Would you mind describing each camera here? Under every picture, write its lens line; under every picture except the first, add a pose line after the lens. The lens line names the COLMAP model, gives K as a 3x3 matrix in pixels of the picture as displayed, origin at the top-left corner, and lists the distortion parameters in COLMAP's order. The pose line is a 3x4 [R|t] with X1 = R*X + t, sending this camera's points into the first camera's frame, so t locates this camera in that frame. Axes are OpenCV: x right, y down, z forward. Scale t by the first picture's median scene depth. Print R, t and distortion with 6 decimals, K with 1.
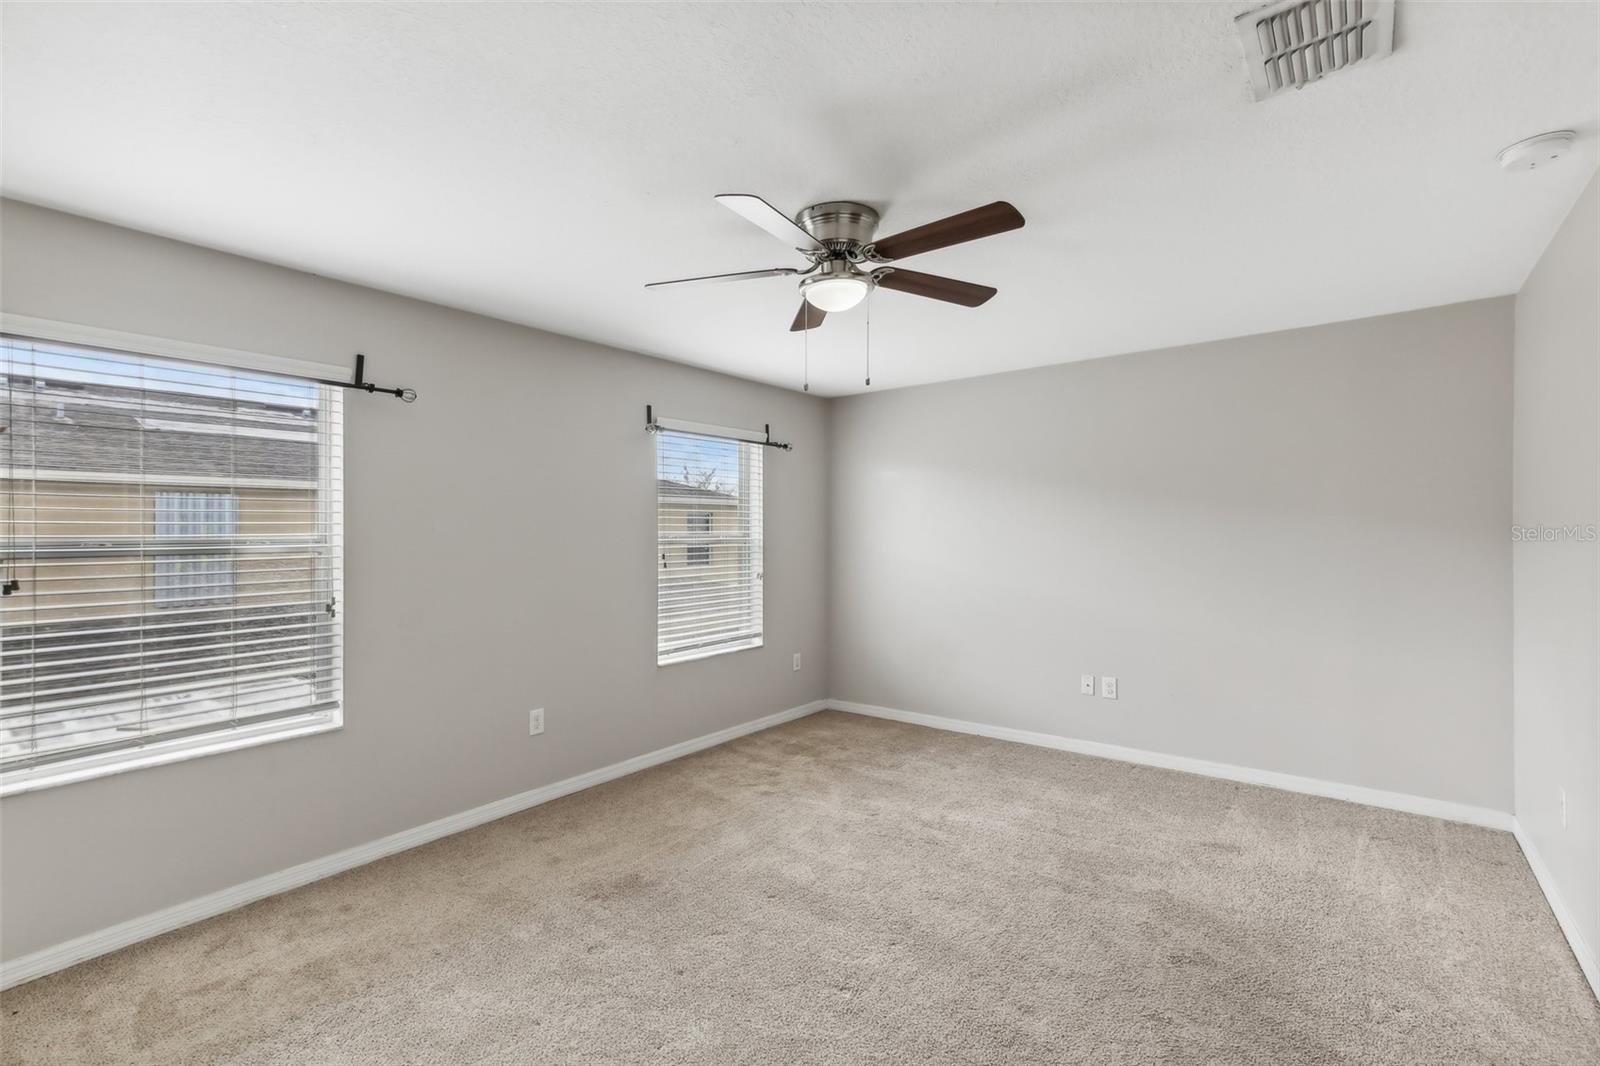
lens RADIAL K [[737.5, 0, 791.6], [0, 737.5, 538.9], [0, 0, 1]] dist [0.011920, 0.005166]
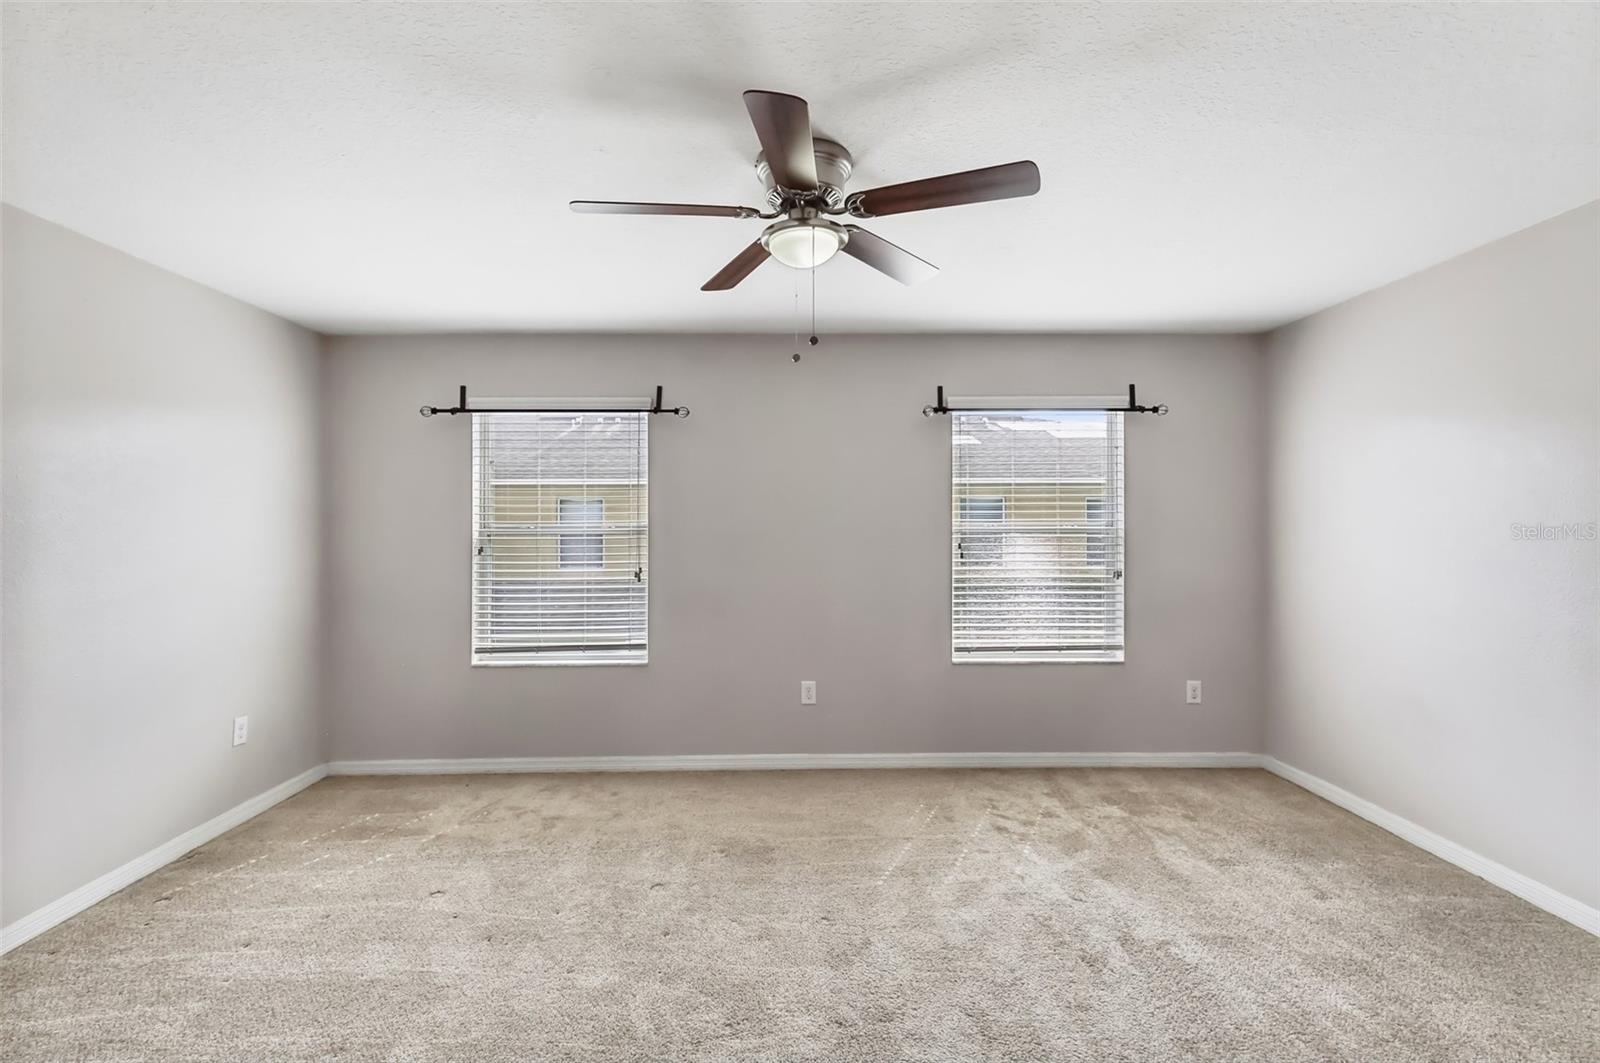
lens RADIAL K [[737.5, 0, 794.4], [0, 737.5, 528.1], [0, 0, 1]] dist [0.011920, 0.005166]
pose [[0.625885, 0.008259, -0.779872, 0.444492], [-0.007987, 0.999959, 0.004180, -0.001360], [0.779875, 0.003612, 0.625925, 0.267404]]
